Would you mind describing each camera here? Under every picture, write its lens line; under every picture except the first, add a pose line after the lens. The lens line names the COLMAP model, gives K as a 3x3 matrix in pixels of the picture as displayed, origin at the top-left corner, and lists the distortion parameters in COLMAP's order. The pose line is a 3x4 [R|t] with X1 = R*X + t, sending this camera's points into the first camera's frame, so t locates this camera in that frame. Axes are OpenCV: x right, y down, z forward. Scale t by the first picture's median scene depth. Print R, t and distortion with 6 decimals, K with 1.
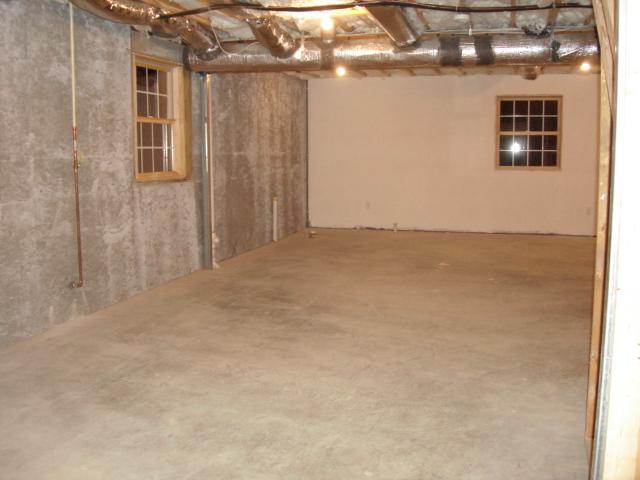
lens RADIAL K [[707.0, 0, 318.1], [0, 707.0, 236.4], [0, 0, 1]] dist [-0.125276, 0.000000]
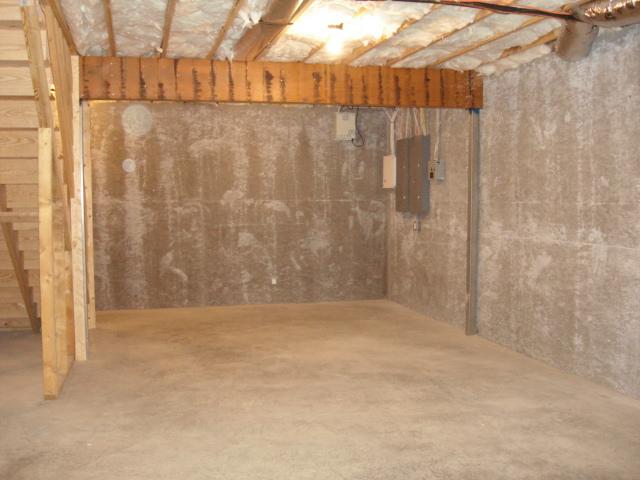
lens RADIAL K [[707.0, 0, 316.3], [0, 707.0, 243.5], [0, 0, 1]] dist [-0.125276, 0.000000]
pose [[-0.870933, 0.038208, -0.489914, 0.406942], [-0.054778, 0.983210, 0.174060, -0.199364], [0.488339, 0.178431, -0.854217, 1.618041]]
